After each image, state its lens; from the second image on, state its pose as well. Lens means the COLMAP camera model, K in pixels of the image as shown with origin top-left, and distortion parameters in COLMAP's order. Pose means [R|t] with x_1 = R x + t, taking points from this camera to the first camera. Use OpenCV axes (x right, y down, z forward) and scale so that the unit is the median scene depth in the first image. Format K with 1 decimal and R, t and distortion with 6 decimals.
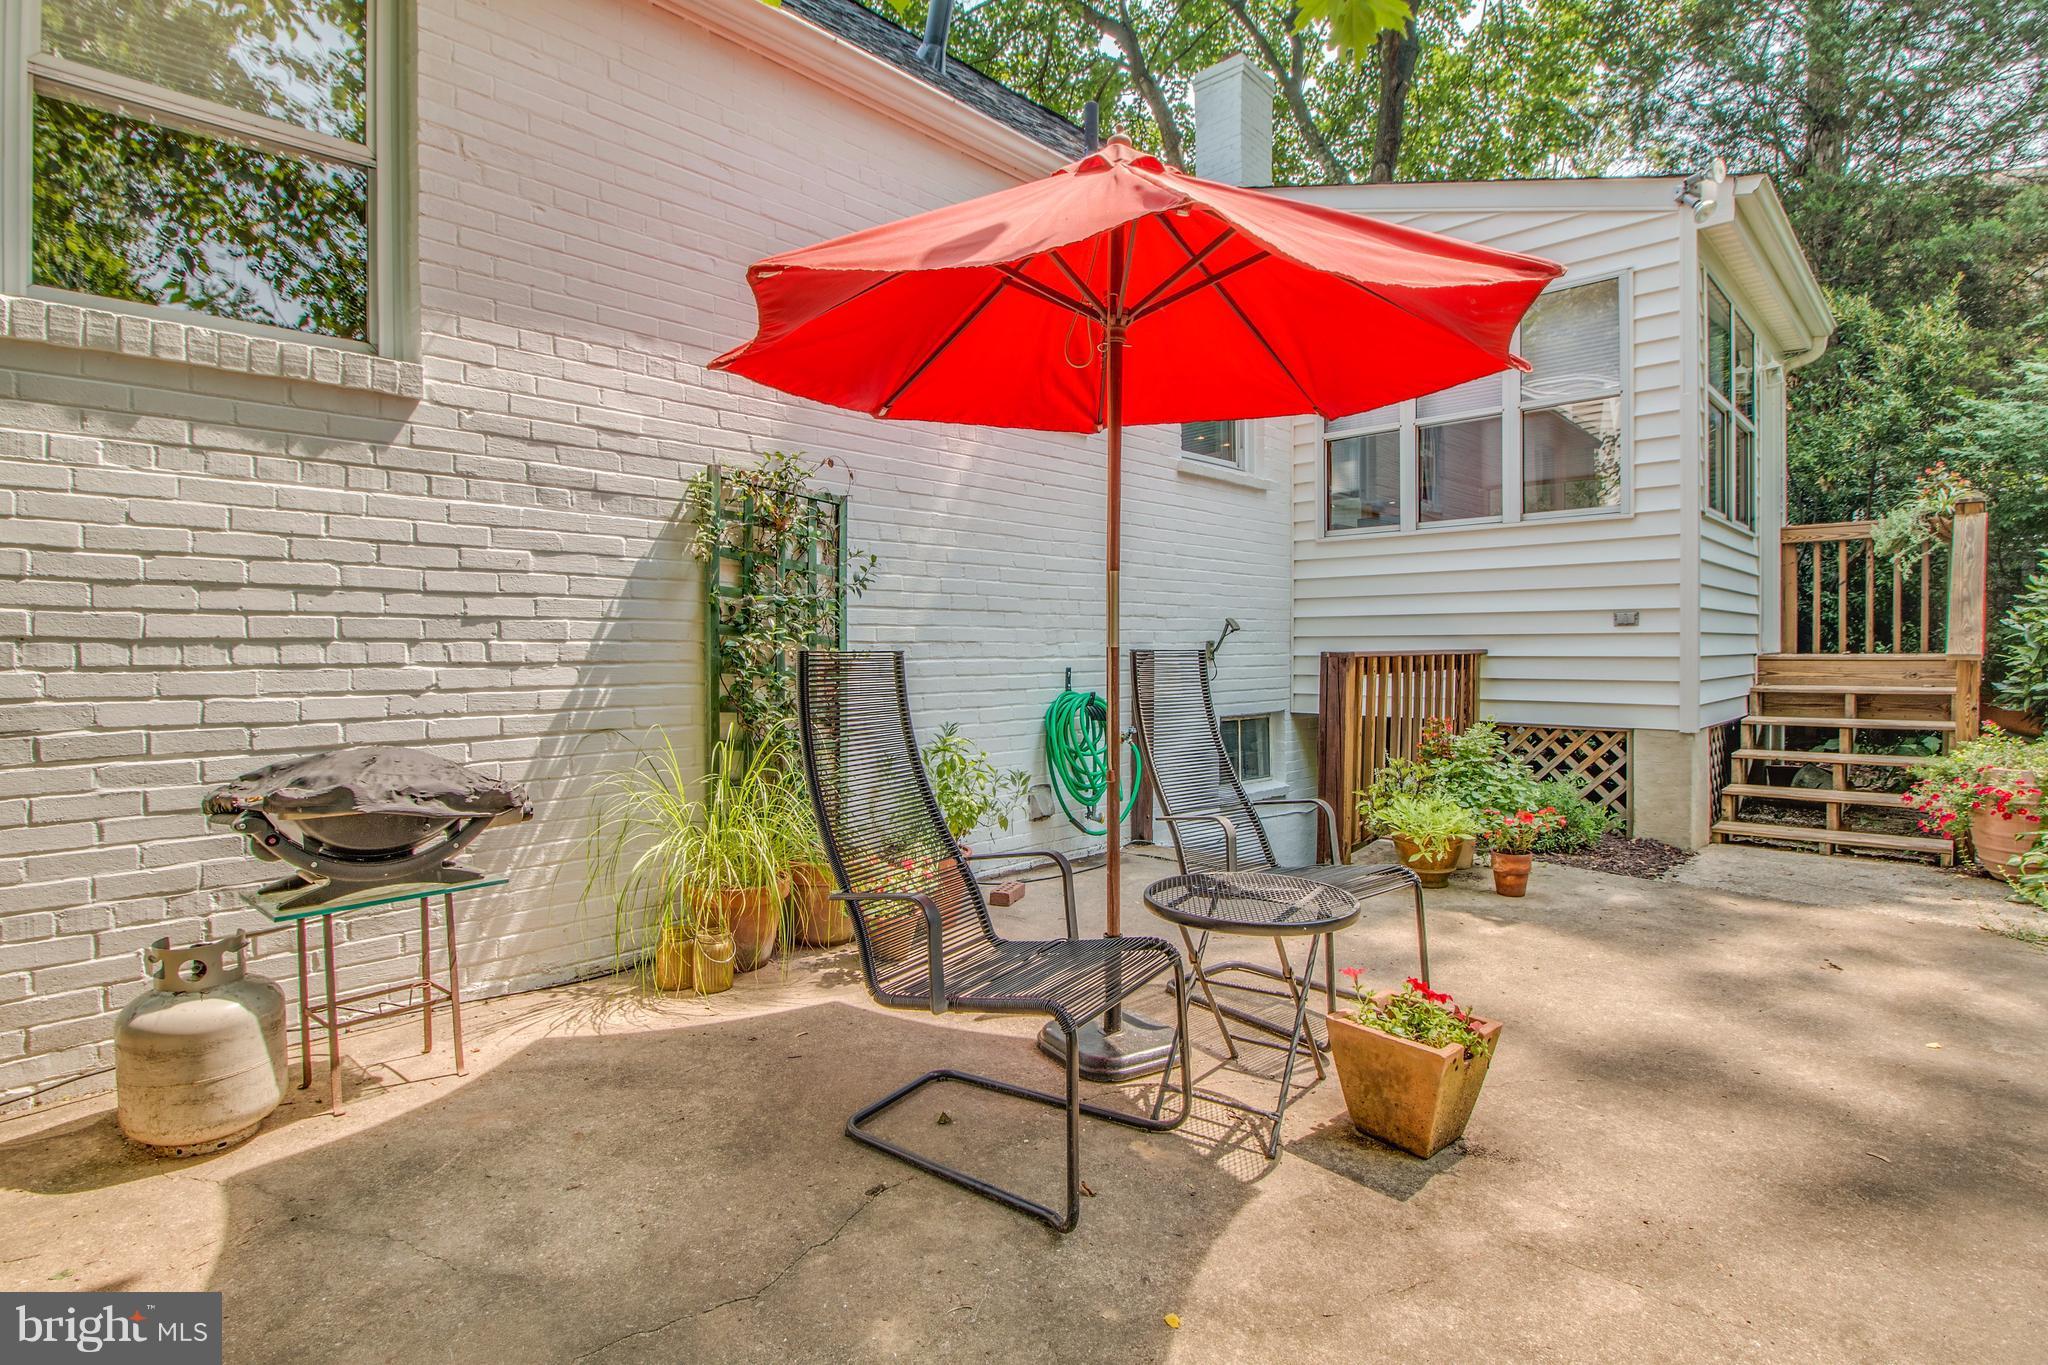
lens RADIAL K [[1008.8, 0, 1030.4], [0, 1008.8, 628.0], [0, 0, 1]] dist [0.002169, -0.009698]
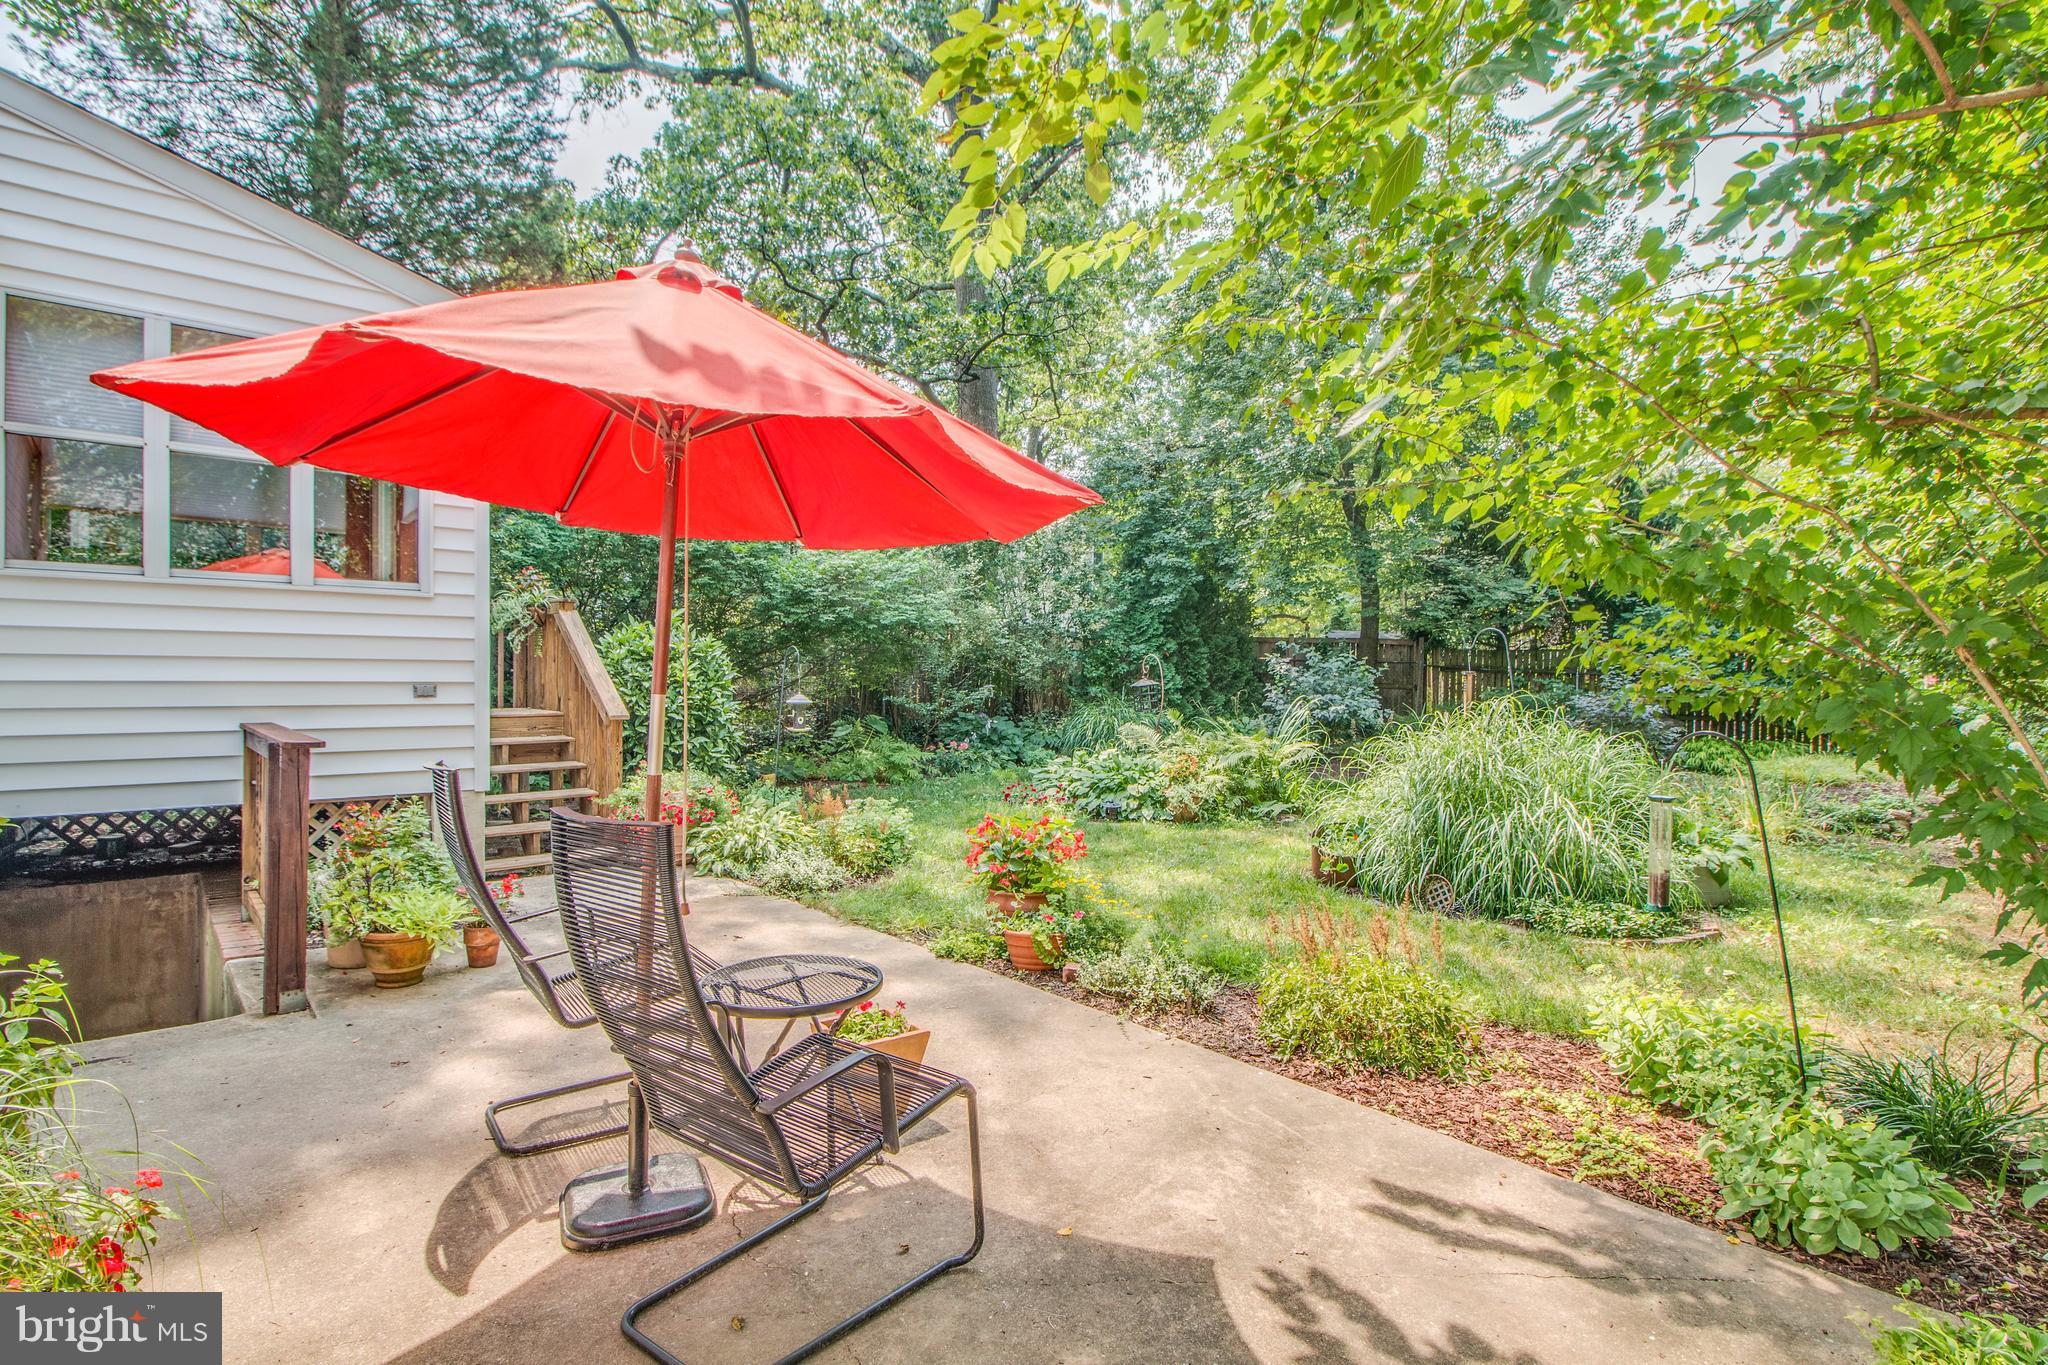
lens RADIAL K [[1008.8, 0, 1030.4], [0, 1008.8, 628.0], [0, 0, 1]] dist [0.002169, -0.009698]
pose [[0.091000, 0.032170, 0.995331, -0.871914], [-0.008476, 0.999467, -0.031528, -0.092659], [-0.995815, -0.005568, 0.091224, 0.595844]]
